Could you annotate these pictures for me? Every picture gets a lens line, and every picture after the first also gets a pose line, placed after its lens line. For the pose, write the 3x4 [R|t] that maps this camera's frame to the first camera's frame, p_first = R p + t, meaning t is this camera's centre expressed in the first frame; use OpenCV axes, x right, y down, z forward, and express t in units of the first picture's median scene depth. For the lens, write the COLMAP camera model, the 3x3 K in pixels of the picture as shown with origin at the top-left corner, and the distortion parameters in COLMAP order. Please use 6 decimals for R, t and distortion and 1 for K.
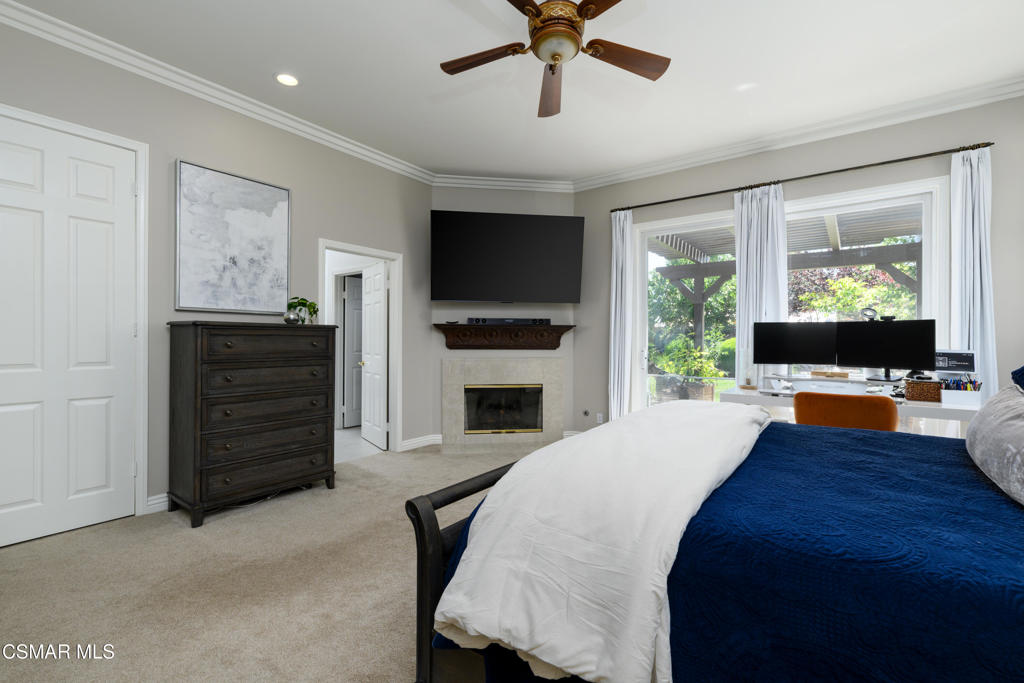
lens RADIAL K [[451.5, 0, 512.0], [0, 451.5, 341.5], [0, 0, 1]] dist [-0.001227, -0.000226]
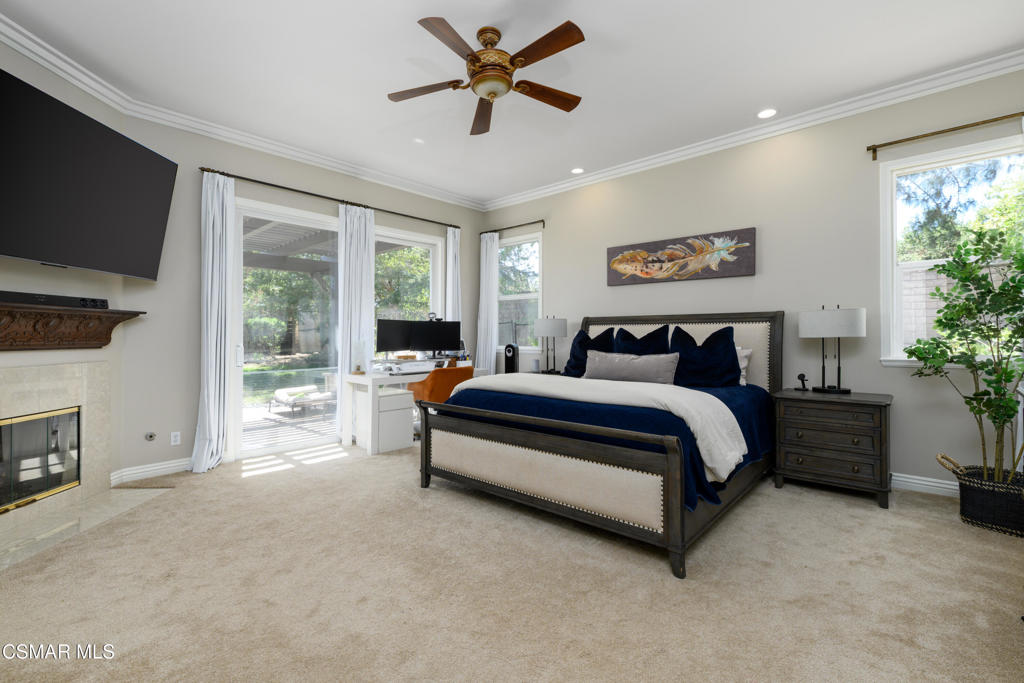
lens RADIAL K [[446.5, 0, 512.0], [0, 446.5, 341.5], [0, 0, 1]] dist [-0.001110, -0.000037]
pose [[0.109882, -0.022921, 0.993680, -0.596339], [-0.000975, 0.999731, 0.023168, -0.008815], [-0.993944, -0.003515, 0.109830, 0.454133]]
